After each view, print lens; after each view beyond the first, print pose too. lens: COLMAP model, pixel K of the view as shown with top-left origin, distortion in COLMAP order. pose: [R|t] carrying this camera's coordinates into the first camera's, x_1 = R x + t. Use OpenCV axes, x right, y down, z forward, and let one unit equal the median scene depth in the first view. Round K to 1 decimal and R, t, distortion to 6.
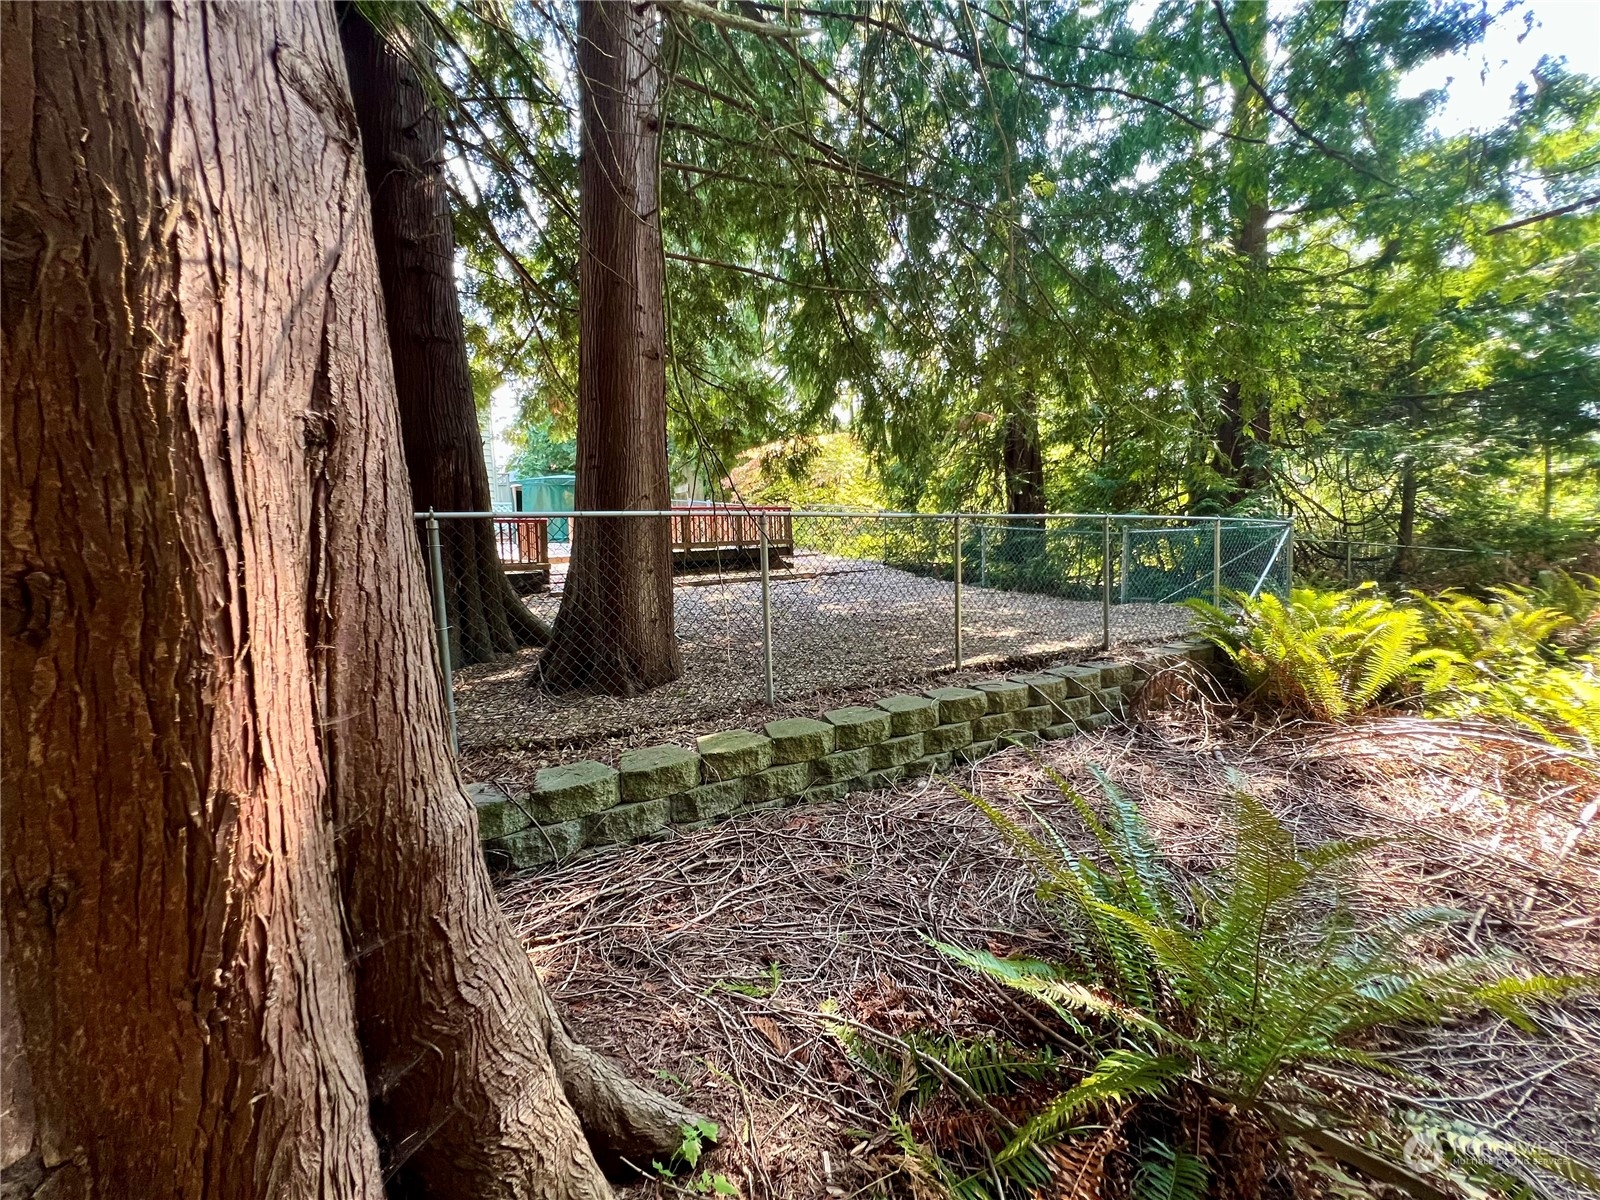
lens RADIAL K [[639.9, 0, 797.6], [0, 639.9, 594.2], [0, 0, 1]] dist [-0.001868, 0.000188]
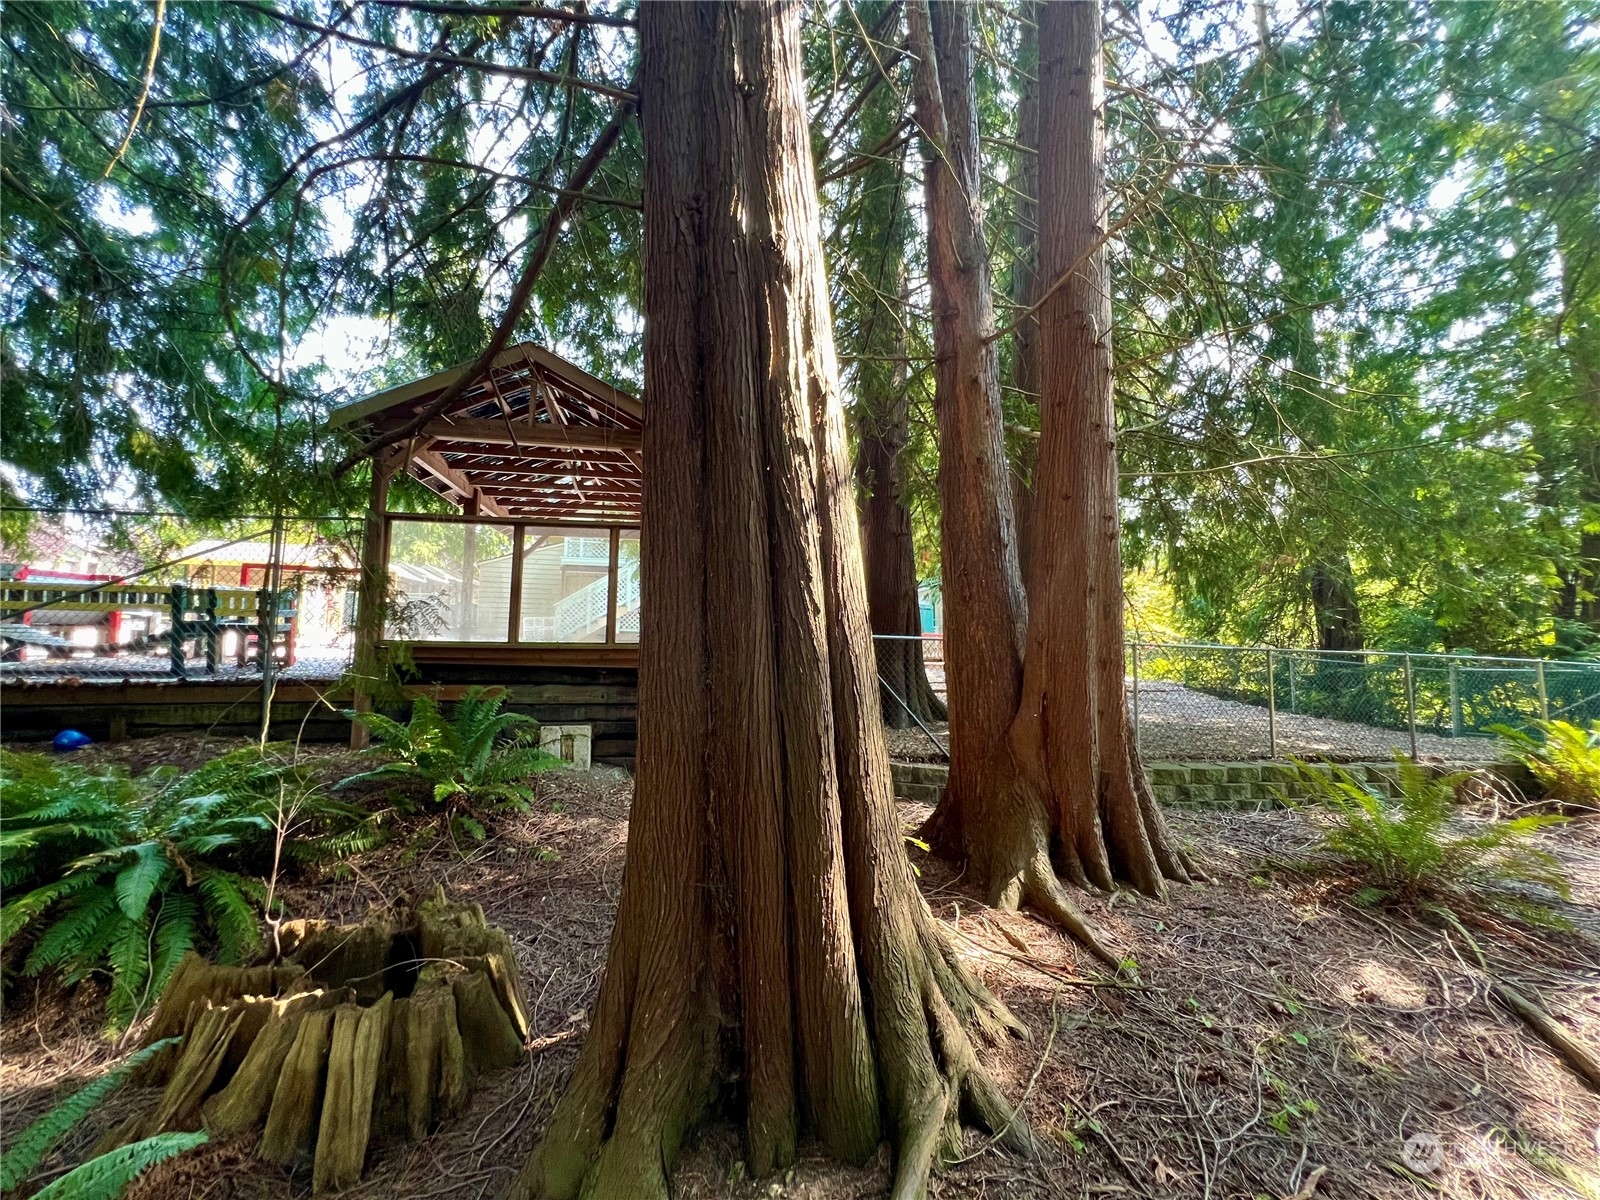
lens RADIAL K [[639.9, 0, 801.6], [0, 639.9, 596.7], [0, 0, 1]] dist [-0.001868, 0.000188]
pose [[0.930831, 0.018541, -0.364979, -0.085086], [-0.081728, 0.983979, -0.158450, 0.031340], [0.356193, 0.177319, 0.917433, -0.293927]]
